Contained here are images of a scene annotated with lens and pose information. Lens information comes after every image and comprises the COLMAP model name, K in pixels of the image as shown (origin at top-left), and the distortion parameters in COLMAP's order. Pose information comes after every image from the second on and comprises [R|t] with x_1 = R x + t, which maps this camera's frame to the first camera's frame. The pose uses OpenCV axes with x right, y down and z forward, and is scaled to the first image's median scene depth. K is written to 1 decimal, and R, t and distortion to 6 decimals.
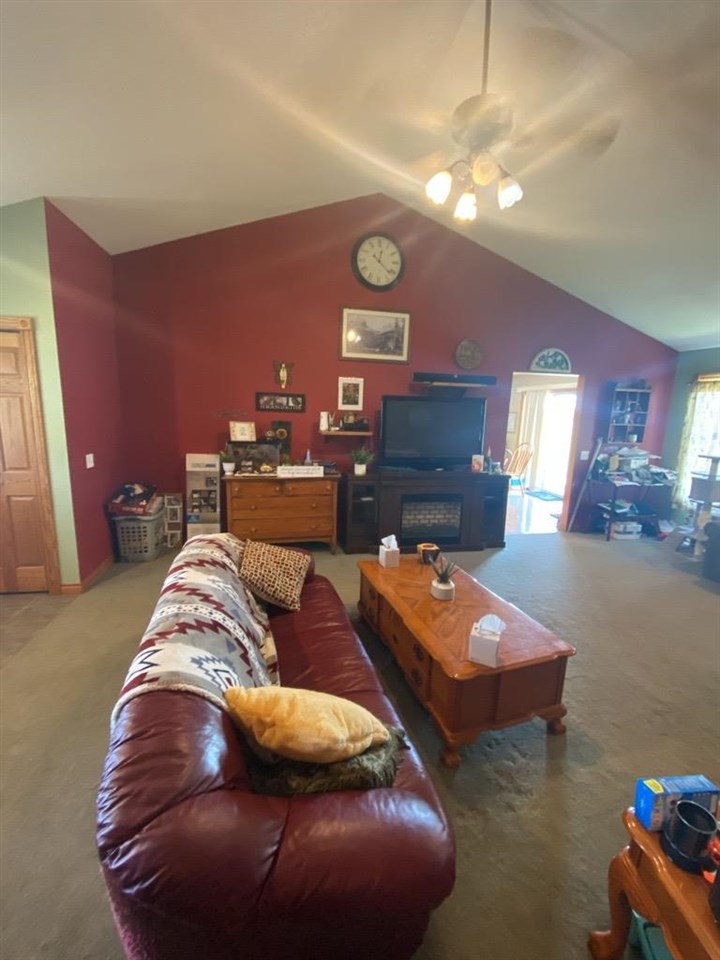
lens RADIAL K [[390.5, 0, 360.0], [0, 390.5, 480.0], [0, 0, 1]] dist [-0.015609, -0.000239]
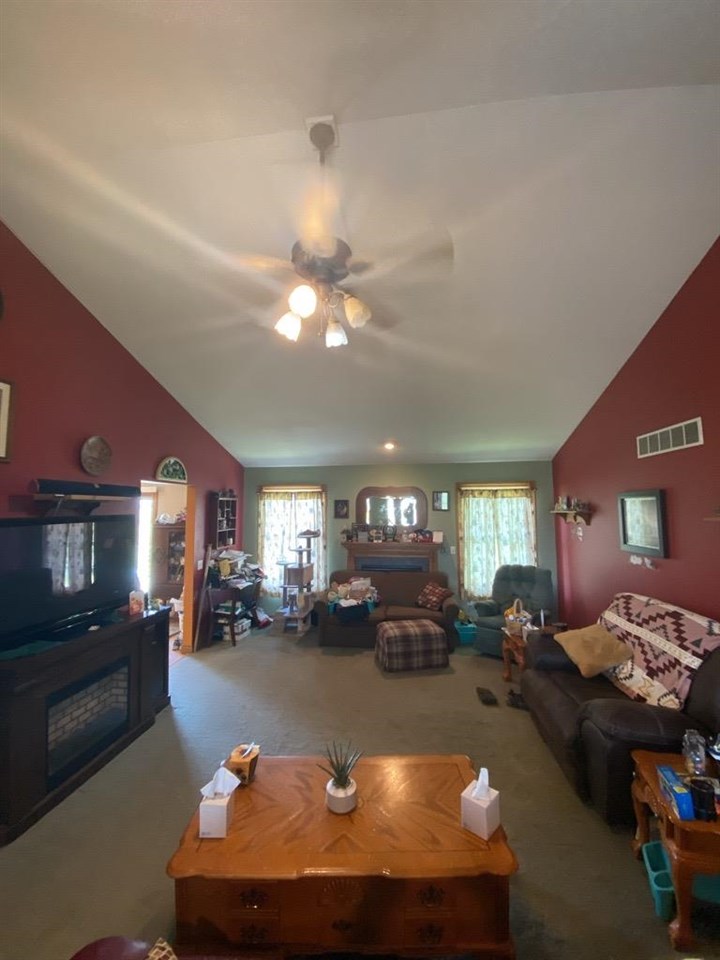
lens RADIAL K [[390.5, 0, 360.0], [0, 390.5, 480.0], [0, 0, 1]] dist [-0.015609, -0.000239]
pose [[0.314398, 0.033127, 0.948713, -0.245228], [0.184873, 0.978119, -0.095420, -0.112999], [-0.931115, 0.205391, 0.301394, 0.313057]]
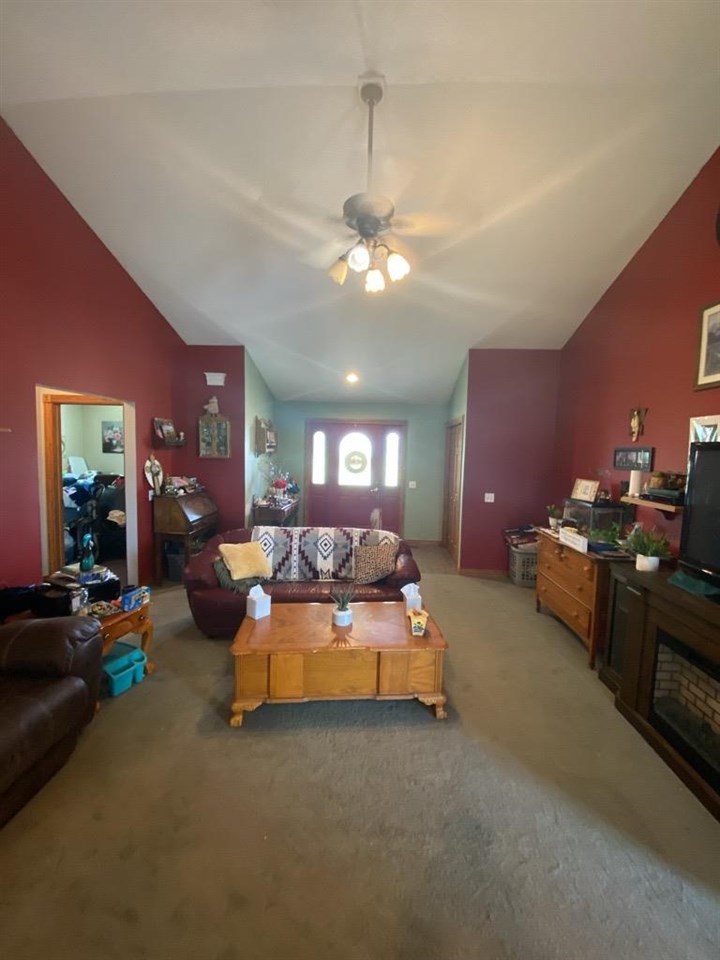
lens RADIAL K [[390.5, 0, 360.0], [0, 390.5, 480.0], [0, 0, 1]] dist [-0.015609, -0.000239]
pose [[-0.202140, 0.033378, -0.978788, 0.657197], [-0.179643, 0.981198, 0.070561, -0.108314], [0.962740, 0.190095, -0.192343, 0.601431]]
